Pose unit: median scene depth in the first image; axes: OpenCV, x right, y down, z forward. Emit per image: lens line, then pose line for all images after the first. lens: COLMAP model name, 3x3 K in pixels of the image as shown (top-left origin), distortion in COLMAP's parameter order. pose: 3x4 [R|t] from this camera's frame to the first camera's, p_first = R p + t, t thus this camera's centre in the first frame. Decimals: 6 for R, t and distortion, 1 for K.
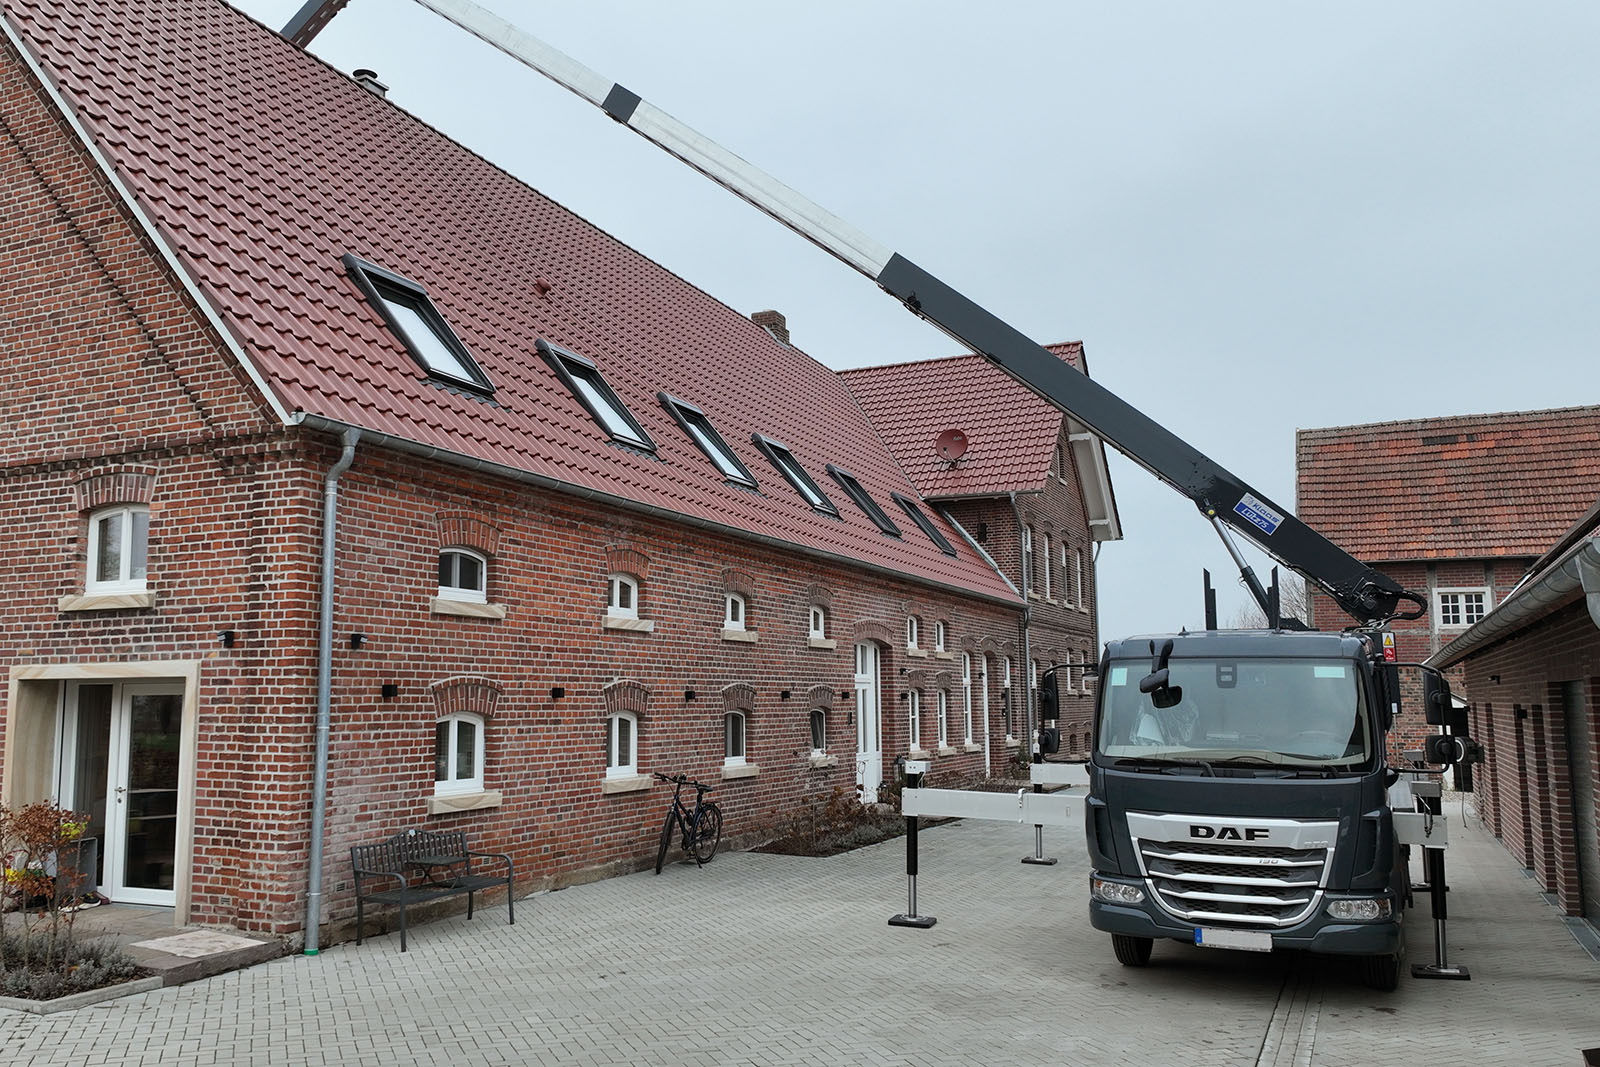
lens RADIAL K [[1424.6, 0, 651.4], [0, 1424.6, 534.2], [0, 0, 1]] dist [0.005289, 0.002958]
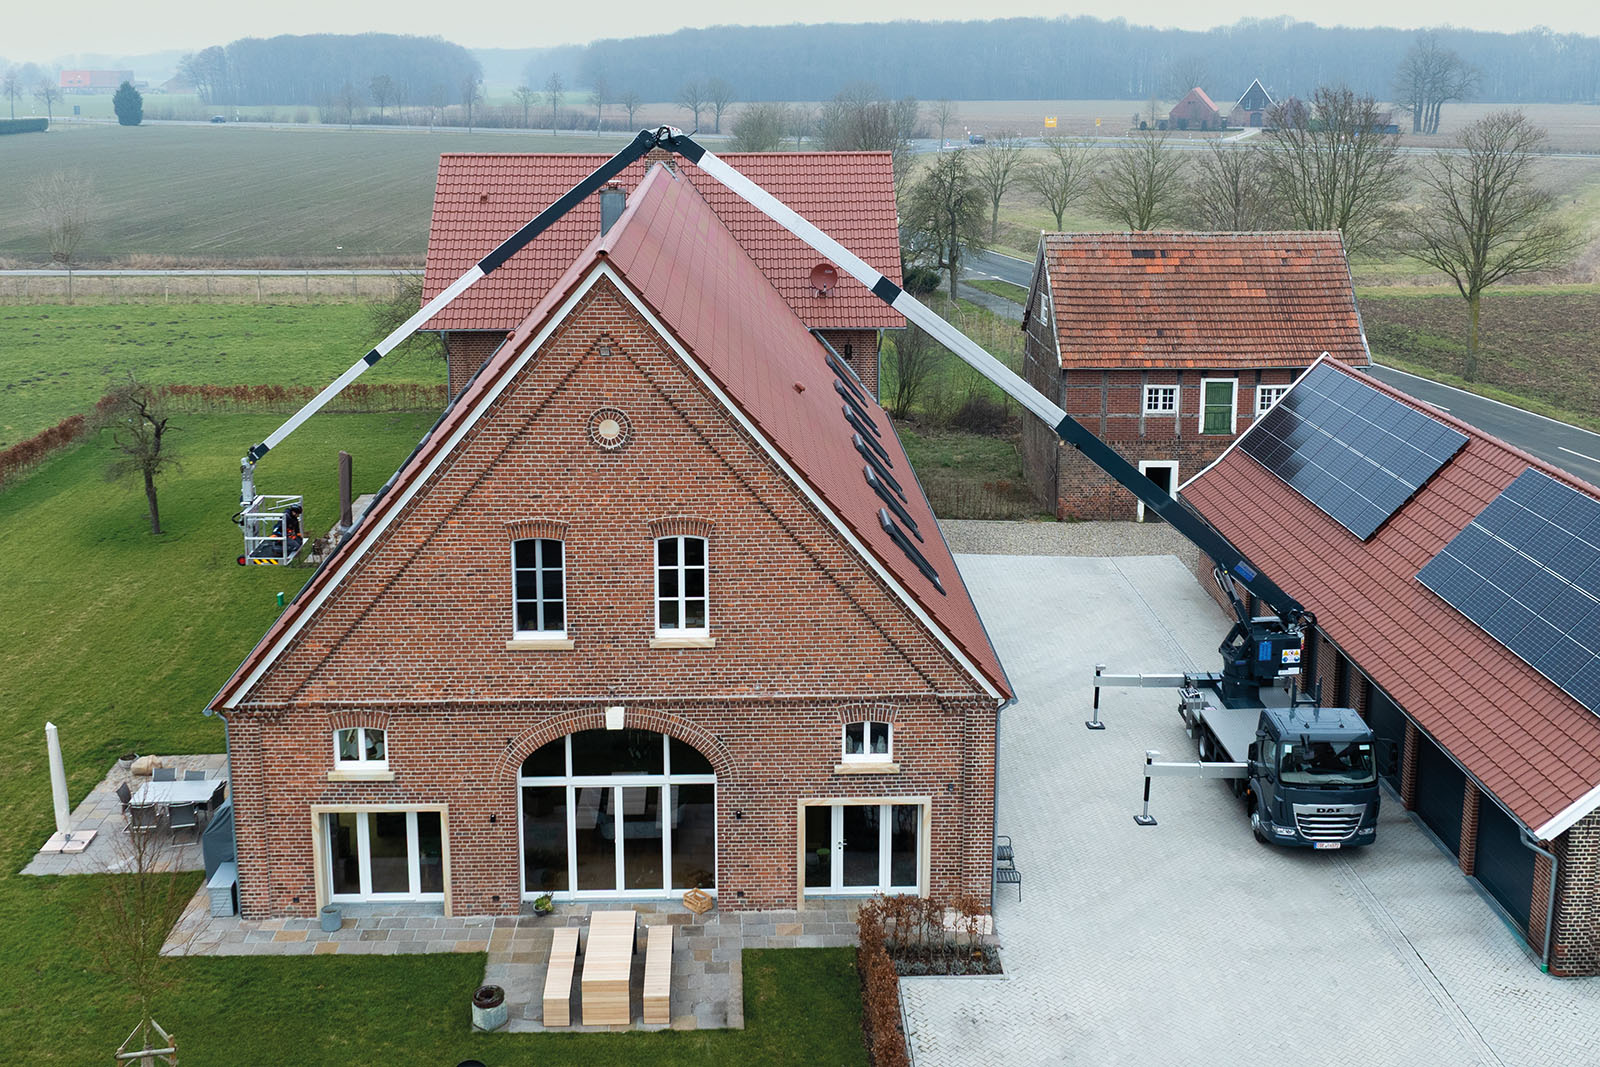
lens RADIAL K [[1831.4, 0, 800.0], [0, 1831.4, 533.5], [0, 0, 1]] dist [-0.001968, -0.001272]
pose [[0.874391, -0.124709, 0.468923, -0.614019], [-0.051300, 0.937232, 0.344913, -0.430663], [-0.482503, -0.325644, 0.813109, -0.350469]]
